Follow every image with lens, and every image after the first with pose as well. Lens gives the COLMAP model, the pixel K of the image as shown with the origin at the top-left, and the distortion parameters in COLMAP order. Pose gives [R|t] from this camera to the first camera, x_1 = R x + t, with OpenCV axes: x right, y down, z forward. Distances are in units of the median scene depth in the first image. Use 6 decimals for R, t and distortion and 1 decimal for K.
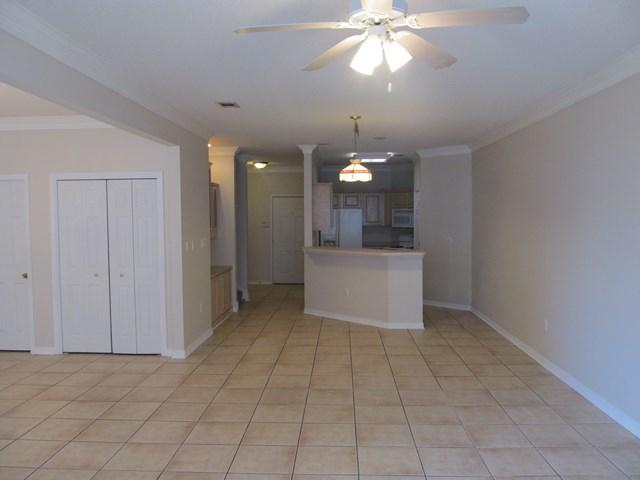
lens RADIAL K [[539.5, 0, 313.6], [0, 539.5, 245.2], [0, 0, 1]] dist [-0.021119, -0.009338]
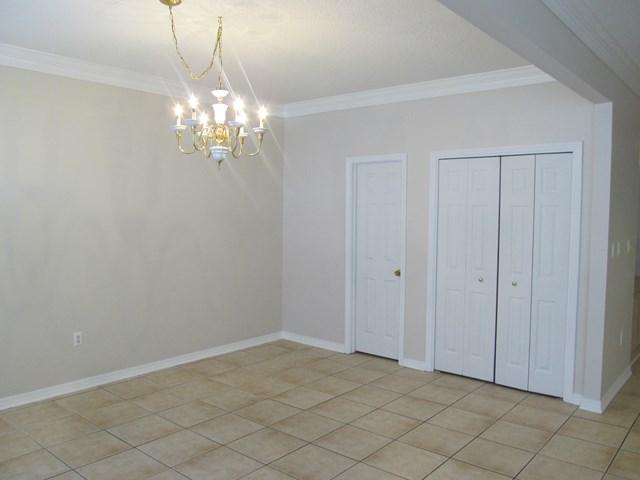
lens RADIAL K [[539.5, 0, 314.4], [0, 539.5, 239.9], [0, 0, 1]] dist [-0.021119, -0.009338]
pose [[0.802278, 0.054305, -0.594475, -0.139371], [-0.046183, 0.998515, 0.028887, -0.013538], [0.595161, 0.004280, 0.803595, 0.234565]]
